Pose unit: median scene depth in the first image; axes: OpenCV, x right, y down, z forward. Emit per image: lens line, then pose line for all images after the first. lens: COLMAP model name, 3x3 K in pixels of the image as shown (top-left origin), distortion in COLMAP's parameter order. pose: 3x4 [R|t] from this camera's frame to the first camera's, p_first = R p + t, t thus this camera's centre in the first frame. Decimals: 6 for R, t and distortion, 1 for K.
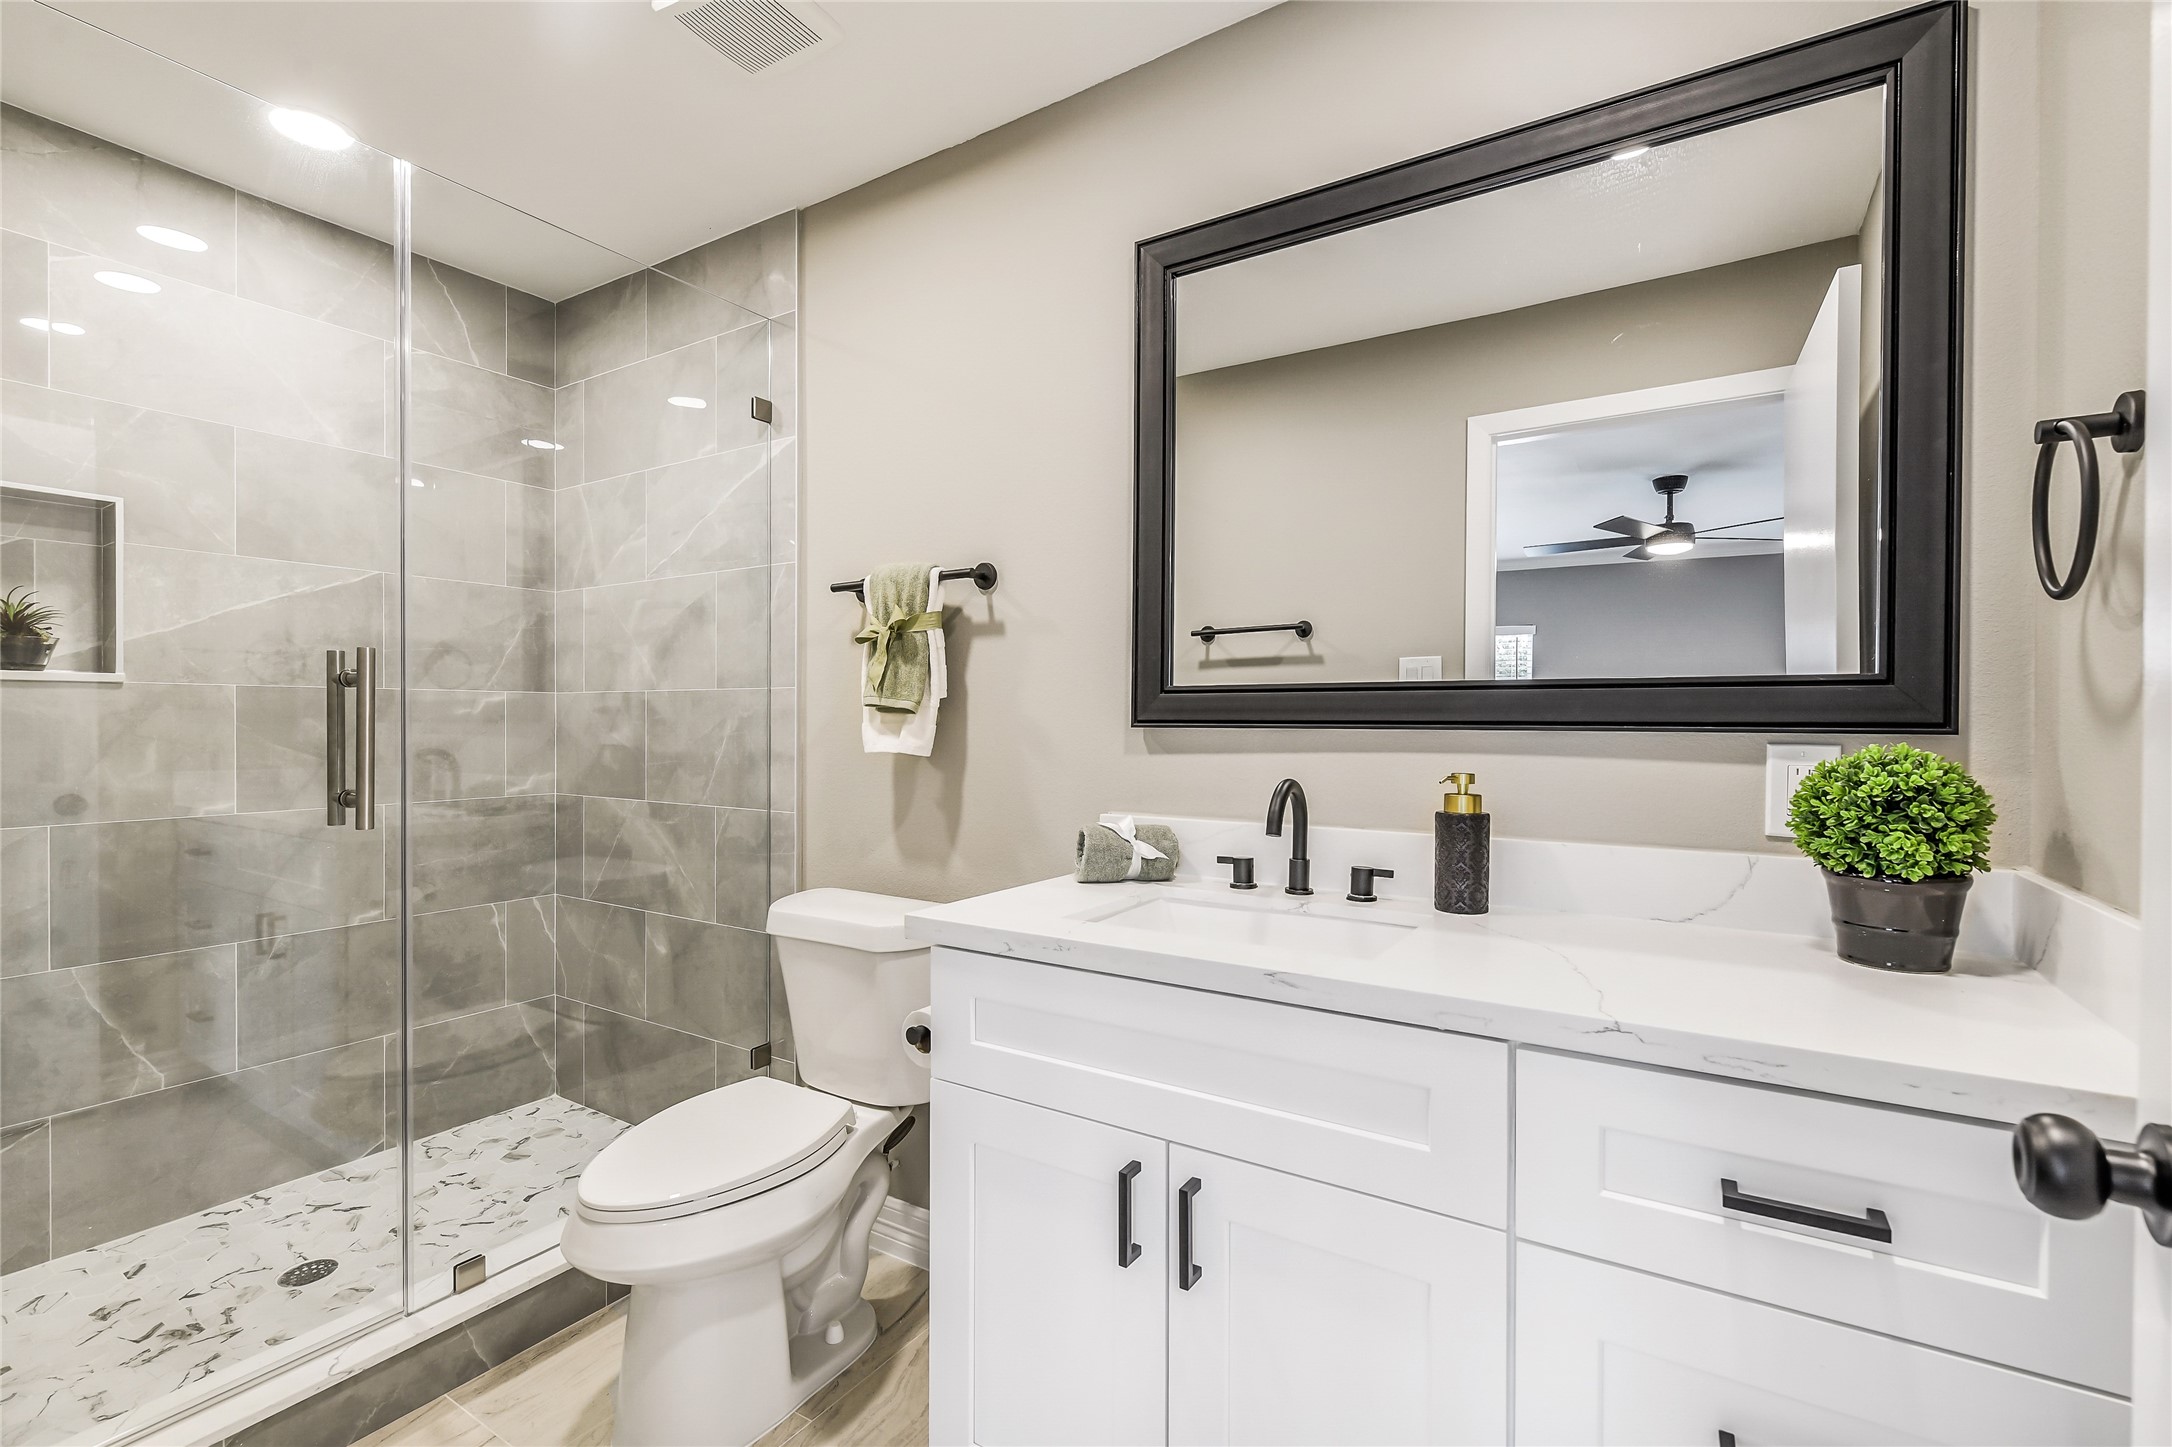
lens RADIAL K [[943.3, 0, 1084.8], [0, 943.3, 726.6], [0, 0, 1]] dist [0.005061, -0.005148]
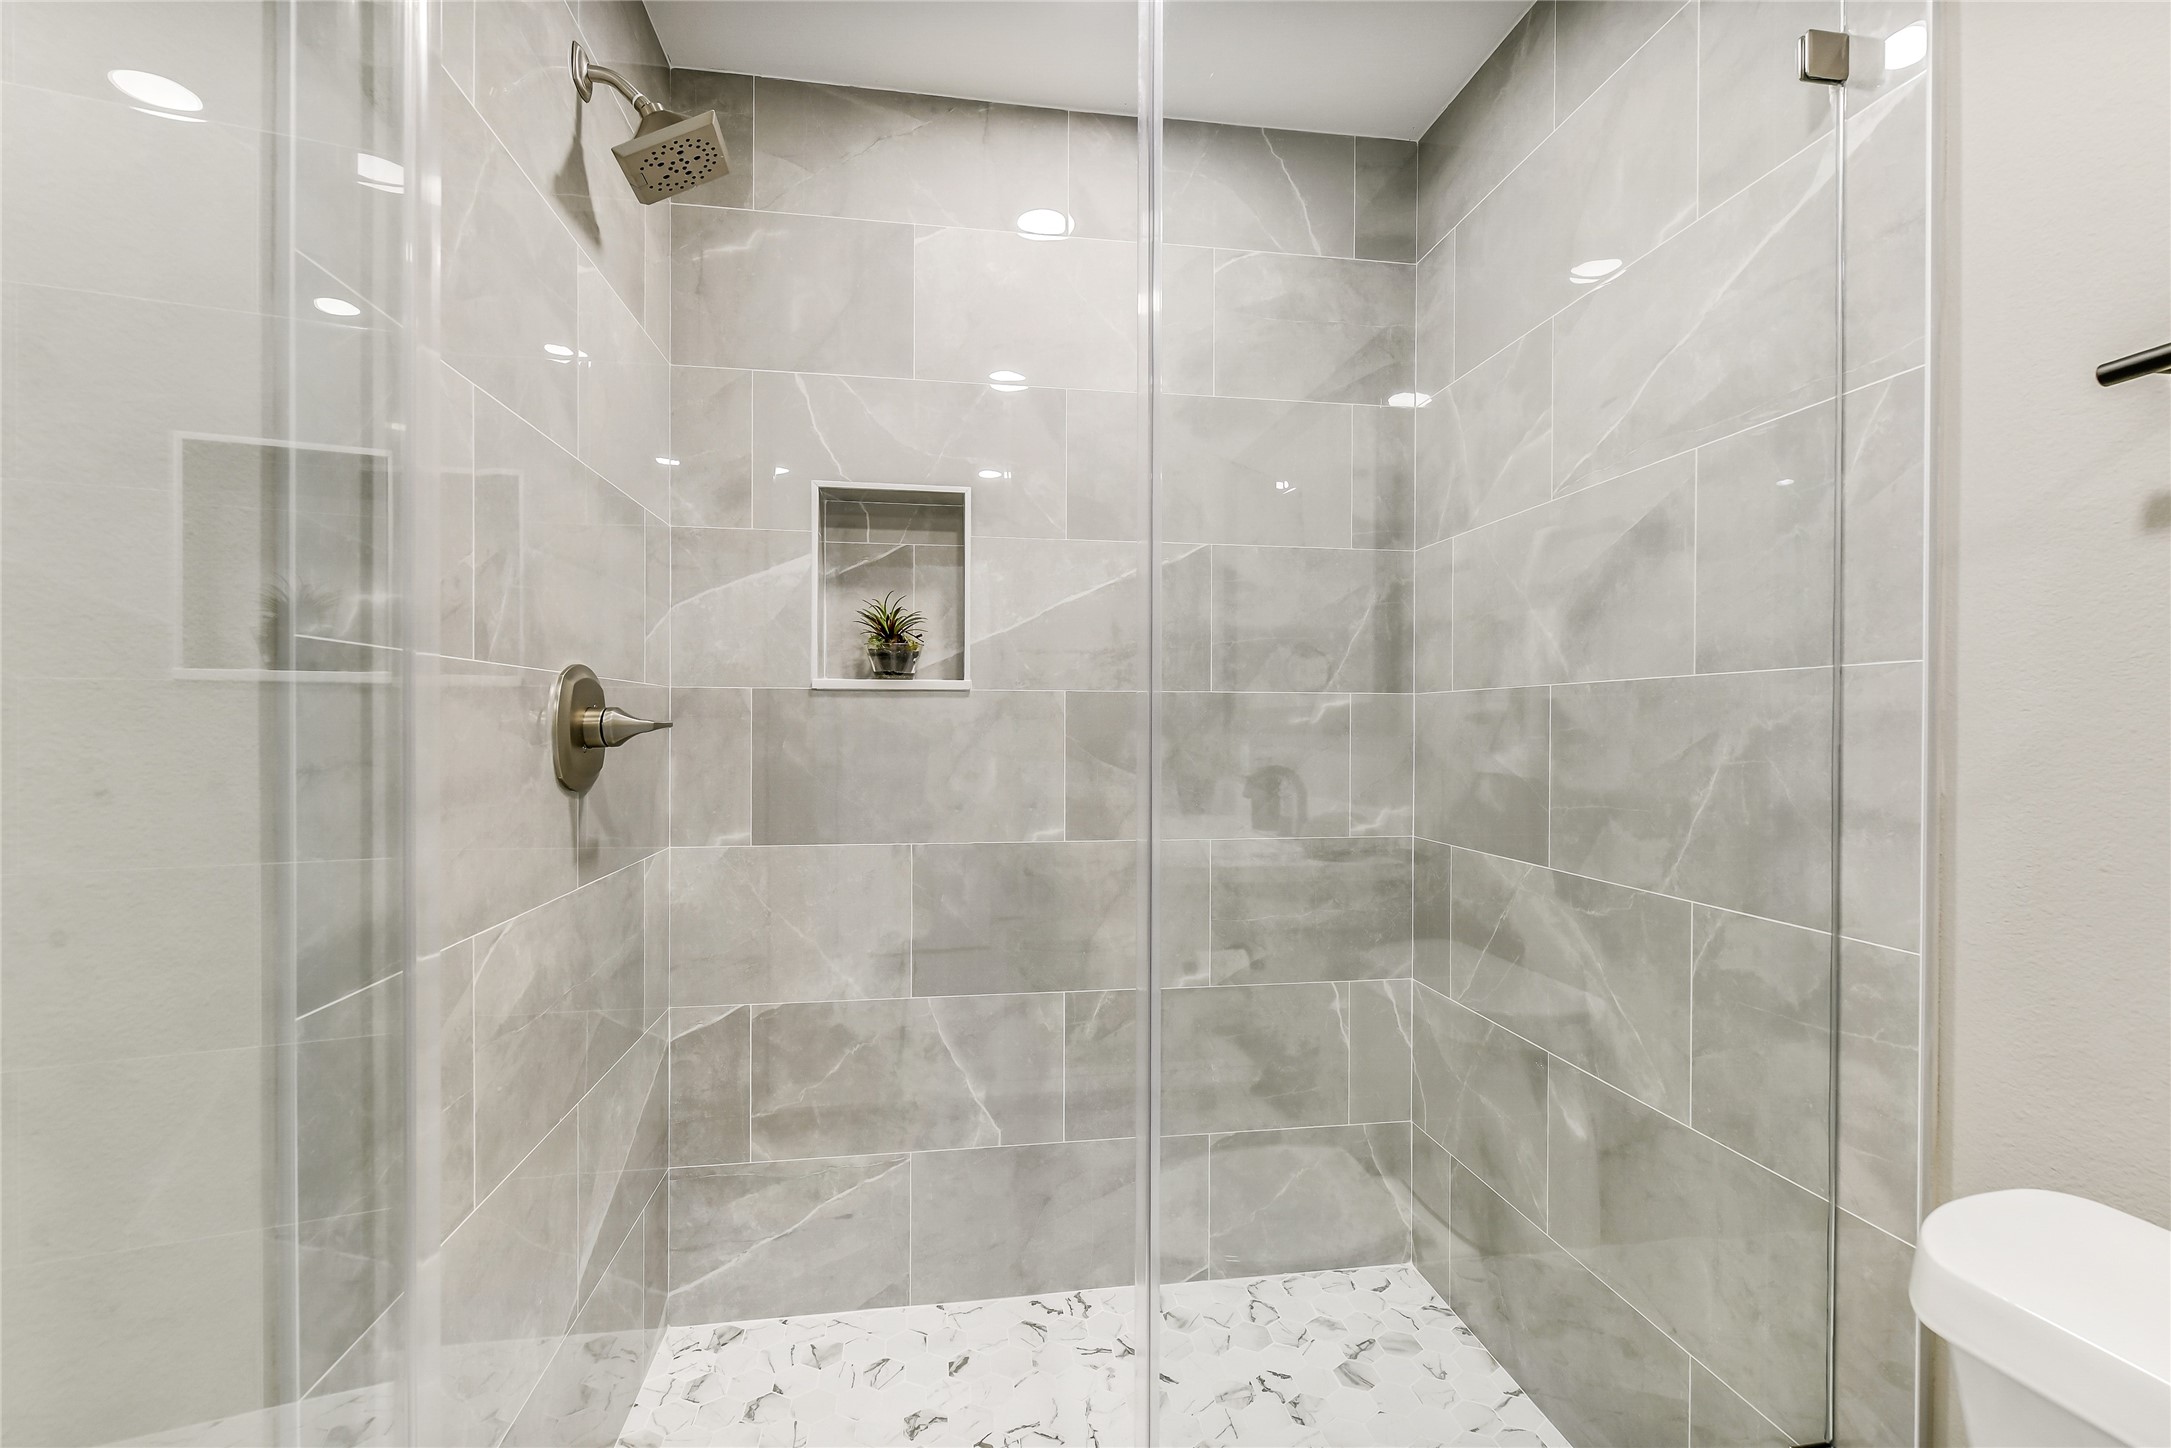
lens RADIAL K [[942.9, 0, 1084.3], [0, 942.9, 727.1], [0, 0, 1]] dist [0.005061, -0.005148]
pose [[0.652574, 0.001123, -0.757724, -0.206483], [-0.007213, 0.999963, -0.004729, -0.005992], [0.757690, 0.008551, 0.652558, 0.389821]]
